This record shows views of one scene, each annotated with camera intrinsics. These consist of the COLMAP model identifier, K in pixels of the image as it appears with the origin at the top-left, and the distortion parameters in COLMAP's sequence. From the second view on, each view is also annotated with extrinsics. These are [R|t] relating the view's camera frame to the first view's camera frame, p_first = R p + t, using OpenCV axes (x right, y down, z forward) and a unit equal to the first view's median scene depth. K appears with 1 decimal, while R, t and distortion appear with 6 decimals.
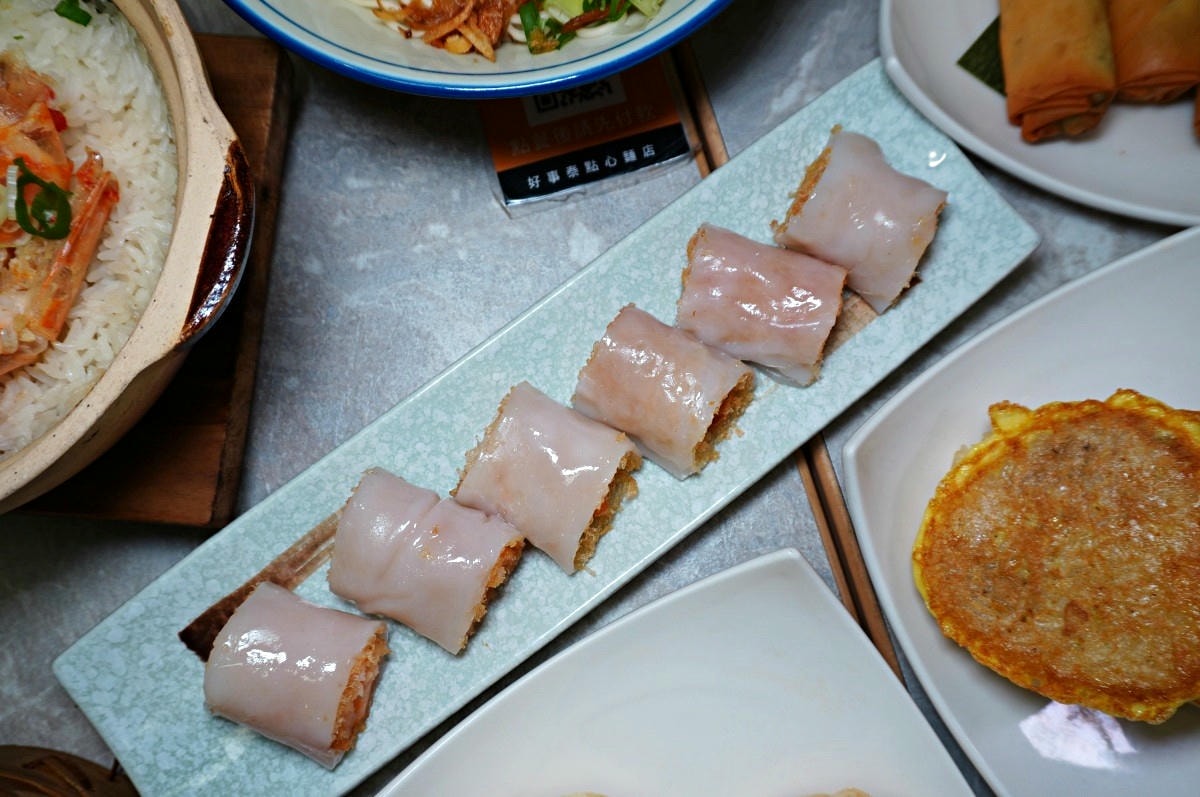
lens RADIAL K [[967.9, 0, 598.8], [0, 967.9, 398.3], [0, 0, 1]] dist [-0.020568, 0.018469]
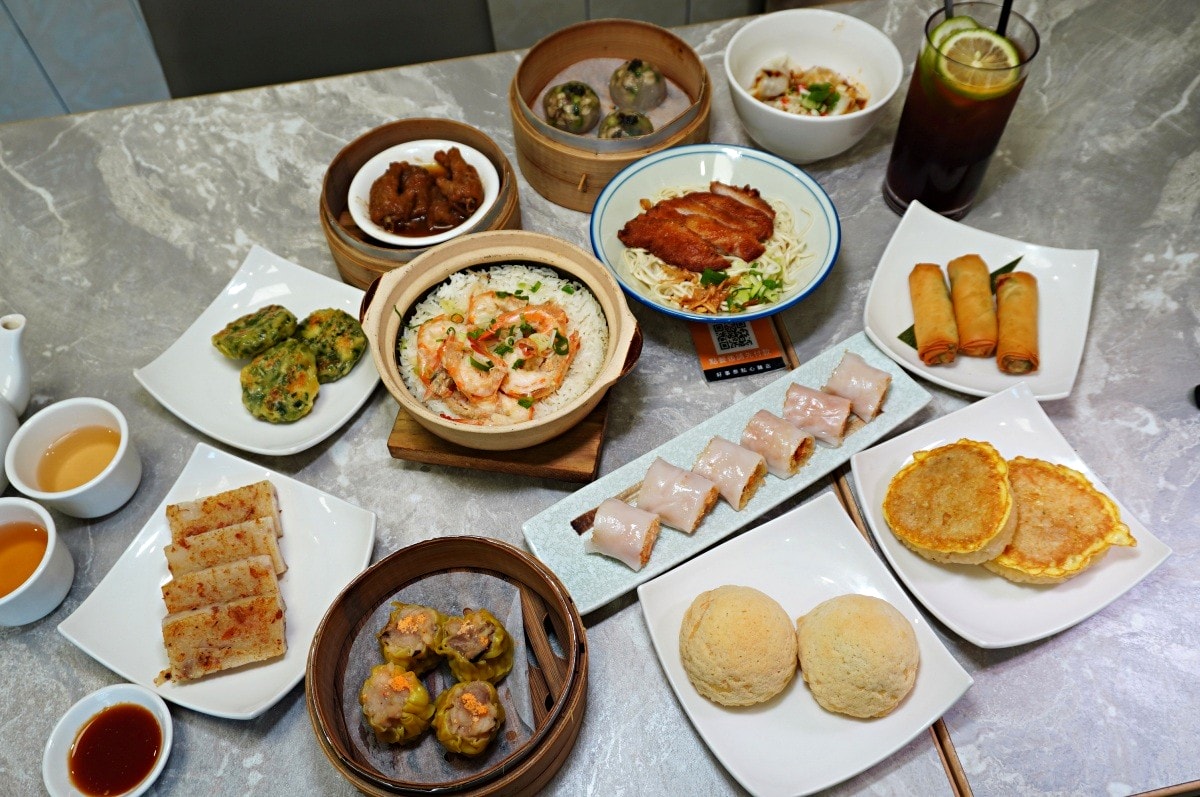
lens RADIAL K [[967.9, 0, 597.8], [0, 967.9, 398.5], [0, 0, 1]] dist [-0.020568, 0.018469]
pose [[0.996018, 0.058262, -0.067482, -0.223863], [-0.081598, 0.900686, -0.426740, 0.967006], [0.035917, 0.430547, 0.901853, -1.254112]]
